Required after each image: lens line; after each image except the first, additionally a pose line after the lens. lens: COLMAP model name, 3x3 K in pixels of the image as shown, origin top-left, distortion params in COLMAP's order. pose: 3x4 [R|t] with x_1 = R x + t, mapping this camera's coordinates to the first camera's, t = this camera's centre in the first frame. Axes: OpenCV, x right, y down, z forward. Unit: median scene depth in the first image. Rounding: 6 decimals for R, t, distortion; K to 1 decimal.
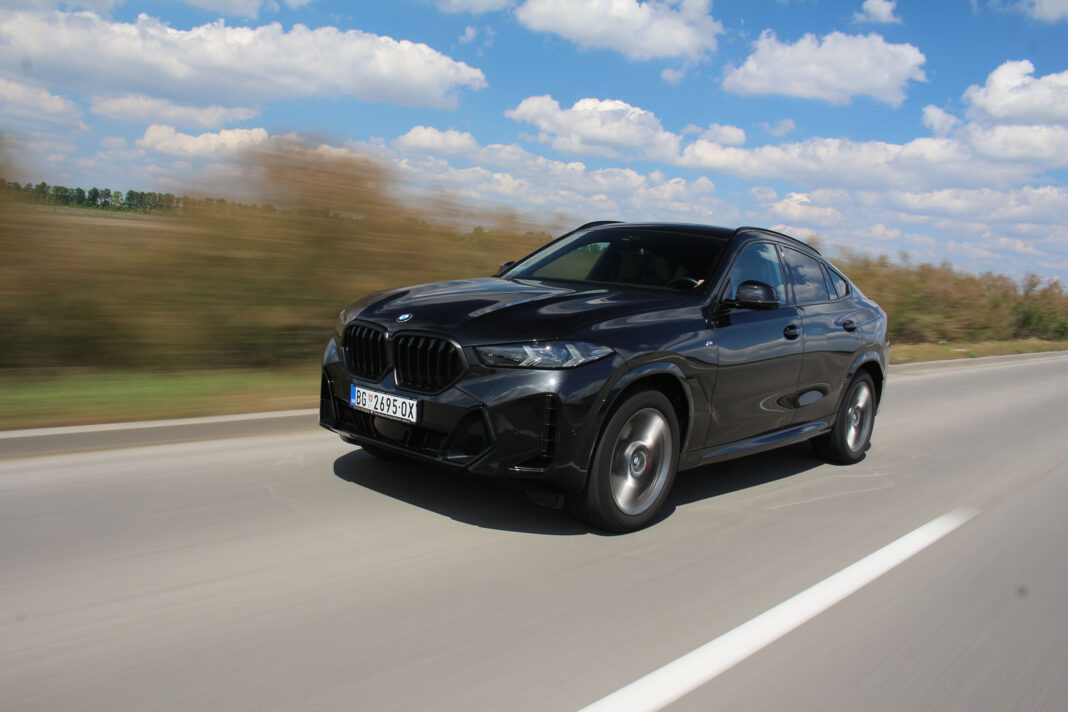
lens RADIAL K [[877.3, 0, 562.9], [0, 877.3, 366.0], [0, 0, 1]] dist [-0.004978, 0.001339]
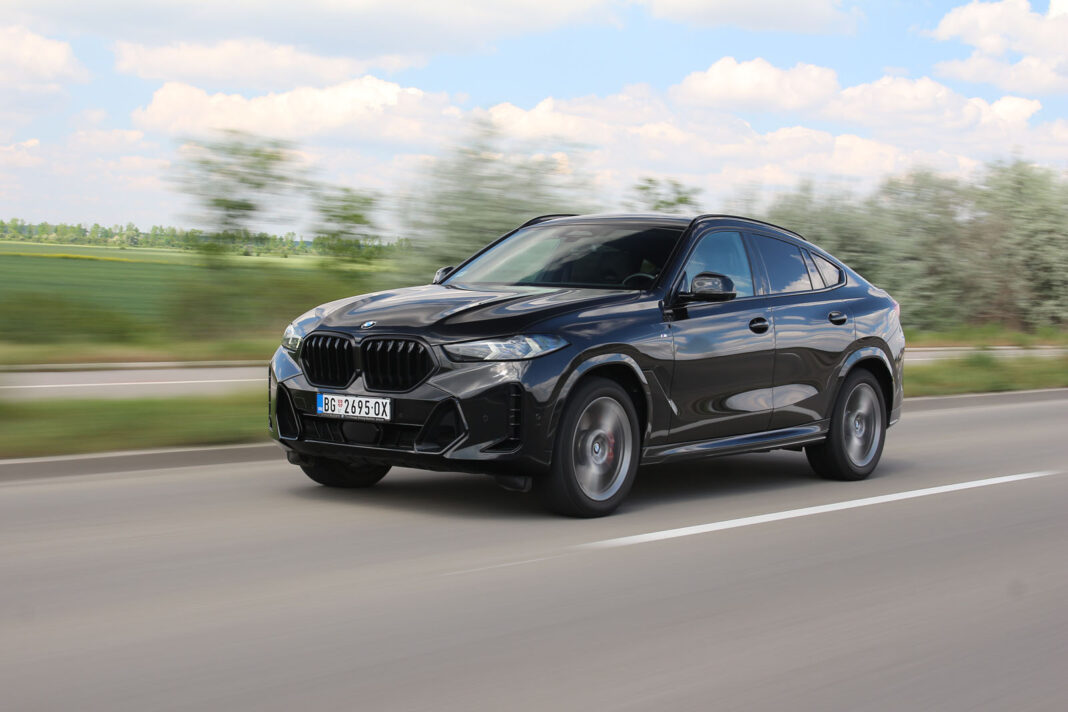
lens RADIAL K [[1858.6, 0, 528.3], [0, 1858.6, 353.6], [0, 0, 1]] dist [0.187380, 0.000000]
pose [[0.997630, -0.057586, 0.037664, -0.076903], [0.060080, 0.995819, -0.068815, 0.145129], [-0.033544, 0.070915, 0.996918, -1.231514]]
